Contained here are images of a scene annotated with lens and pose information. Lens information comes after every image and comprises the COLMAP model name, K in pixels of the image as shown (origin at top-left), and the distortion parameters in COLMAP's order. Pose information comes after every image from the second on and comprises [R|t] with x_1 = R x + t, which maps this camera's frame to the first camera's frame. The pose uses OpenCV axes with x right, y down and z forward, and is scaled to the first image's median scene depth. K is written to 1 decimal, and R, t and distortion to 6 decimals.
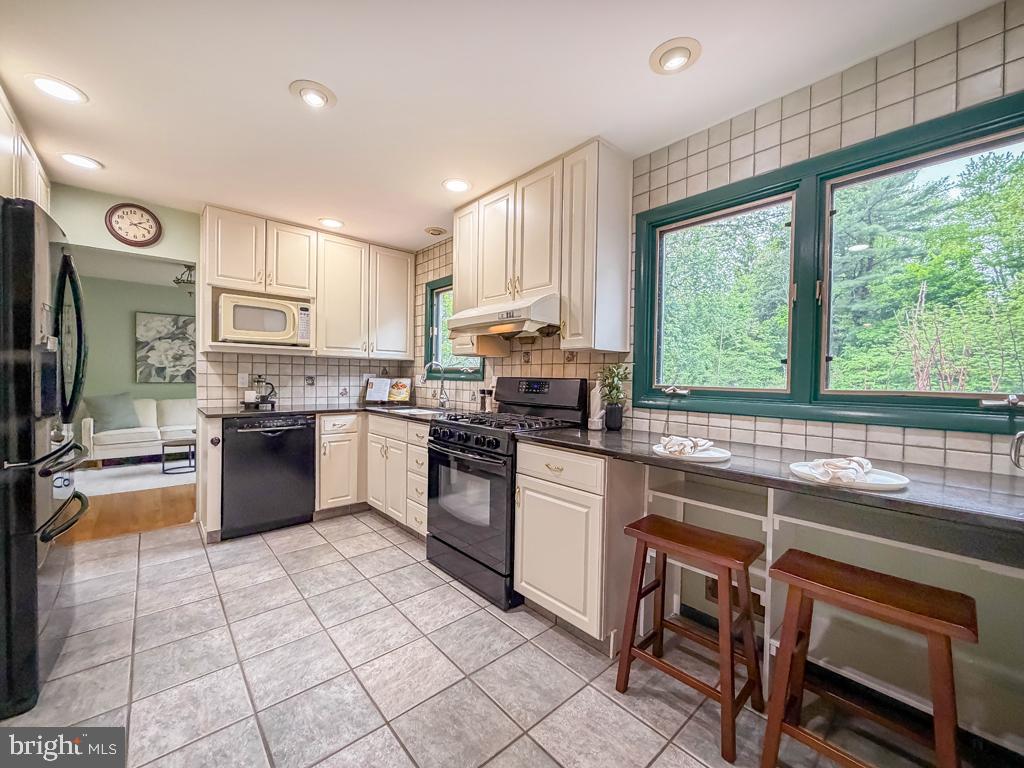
lens RADIAL K [[411.6, 0, 531.2], [0, 411.6, 383.9], [0, 0, 1]] dist [-0.003890, 0.000445]
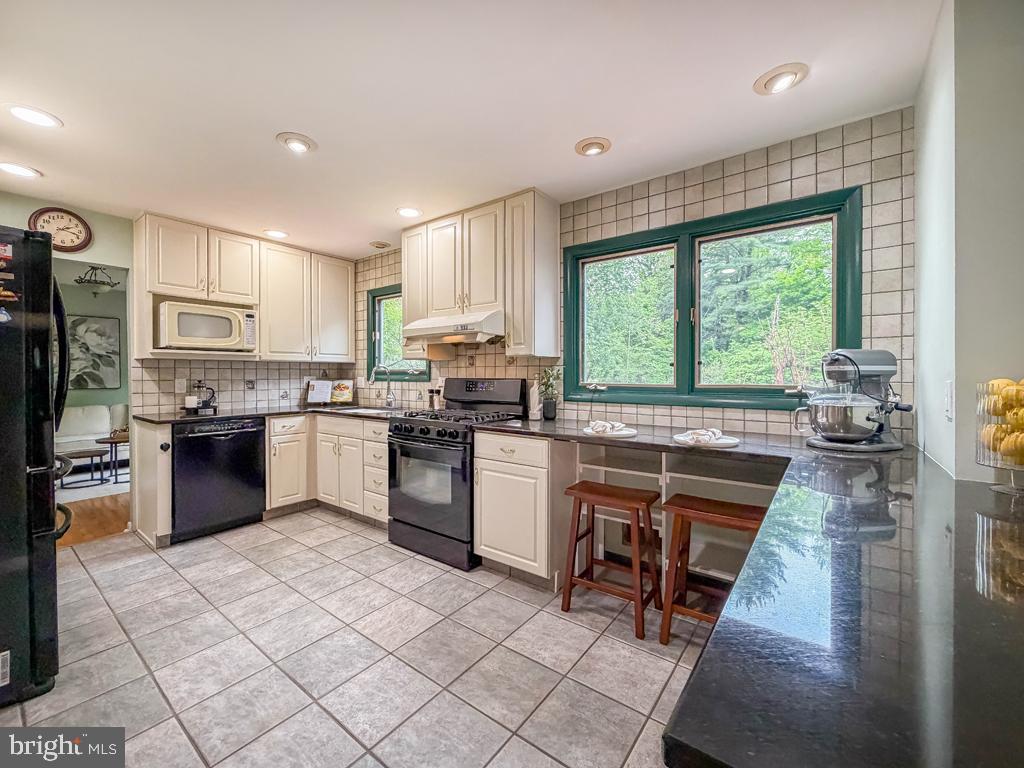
lens RADIAL K [[411.6, 0, 521.0], [0, 411.6, 377.4], [0, 0, 1]] dist [-0.003890, 0.000445]
pose [[0.984809, -0.020350, 0.172445, -0.093279], [0.021511, 0.999757, -0.004867, -0.011724], [-0.172304, 0.008502, 0.985007, -0.206551]]
